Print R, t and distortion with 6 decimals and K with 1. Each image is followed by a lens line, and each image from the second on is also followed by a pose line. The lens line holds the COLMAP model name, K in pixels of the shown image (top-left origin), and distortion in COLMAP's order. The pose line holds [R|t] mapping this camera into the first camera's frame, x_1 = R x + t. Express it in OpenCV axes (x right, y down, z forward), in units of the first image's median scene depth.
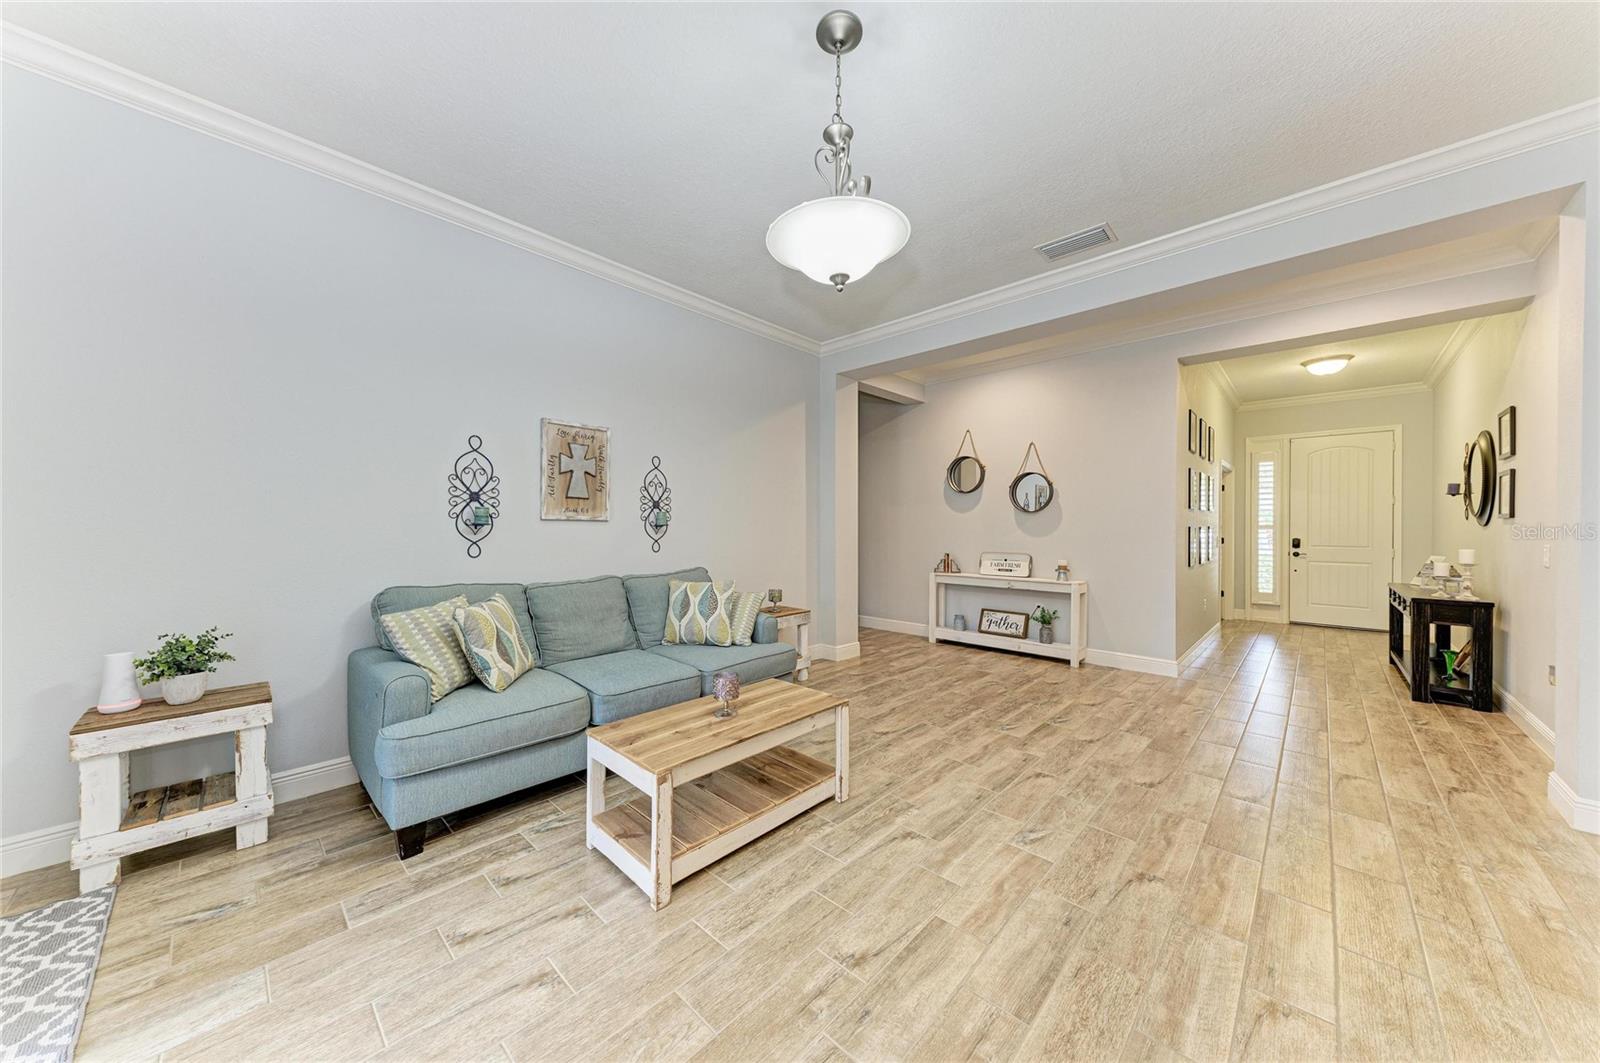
lens RADIAL K [[543.0, 0, 790.8], [0, 543.0, 533.0], [0, 0, 1]] dist [0.010261, -0.000617]
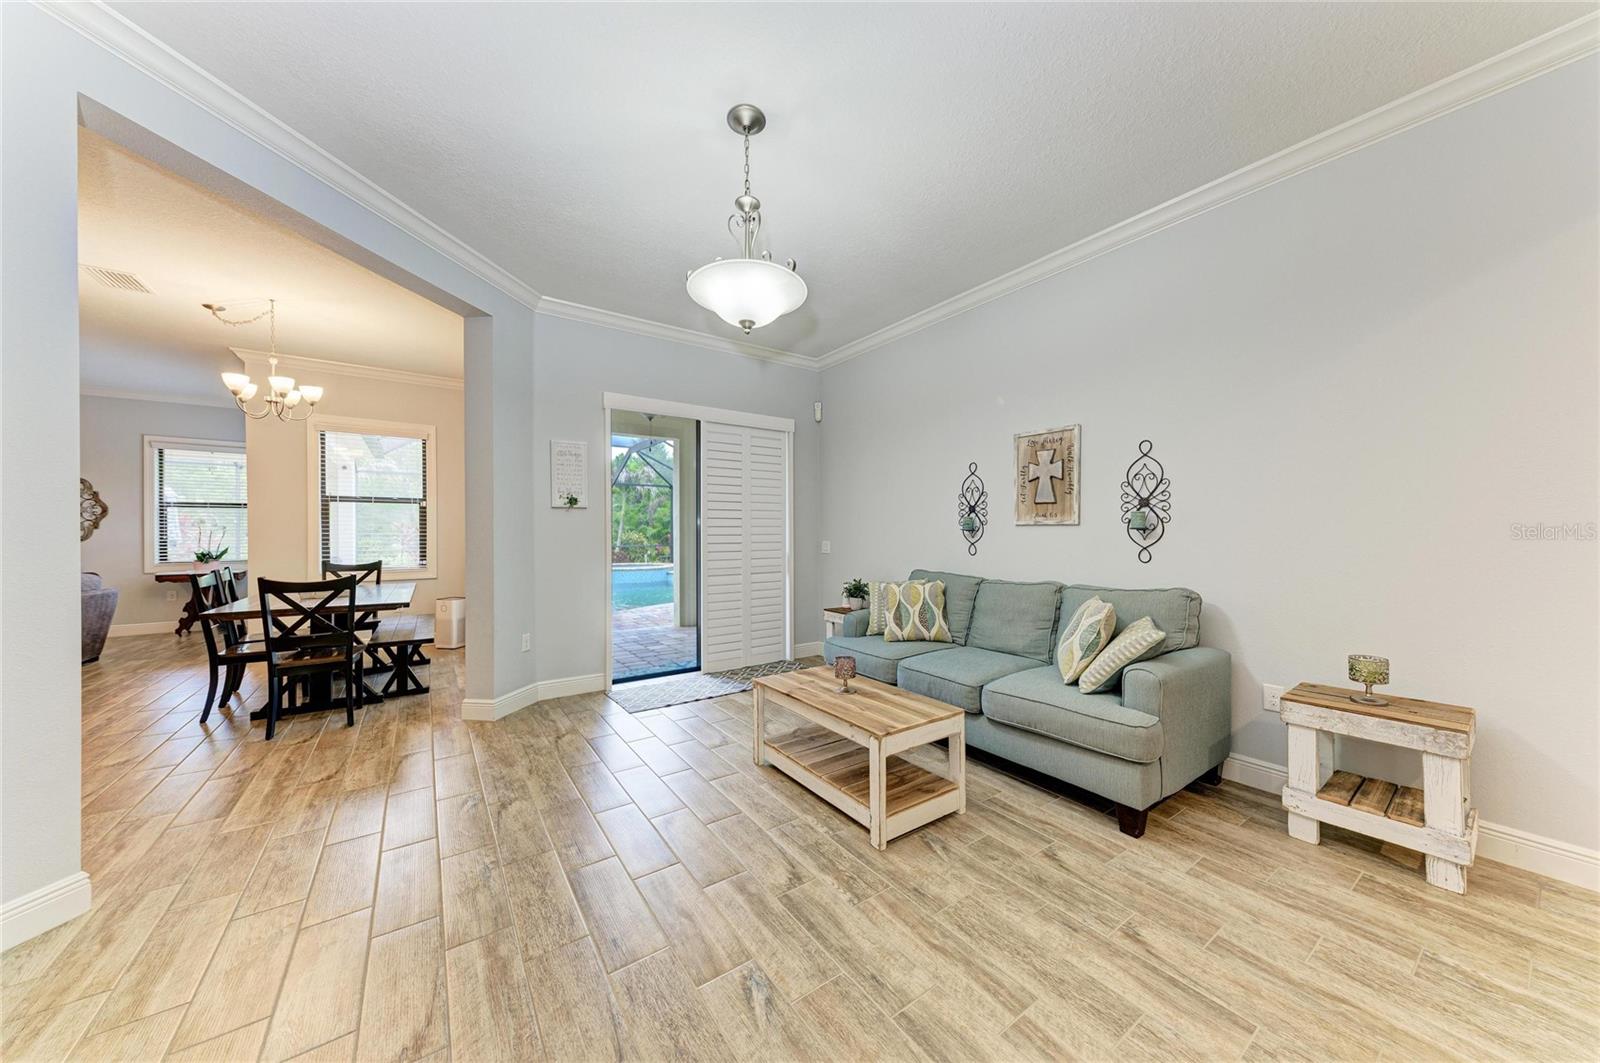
lens RADIAL K [[543.0, 0, 802.7], [0, 543.0, 532.6], [0, 0, 1]] dist [0.010261, -0.000617]
pose [[-0.189653, -0.004454, -0.981841, 0.782786], [-0.011694, 0.999929, -0.002278, -0.001502], [0.981781, 0.011050, -0.189692, 0.847157]]
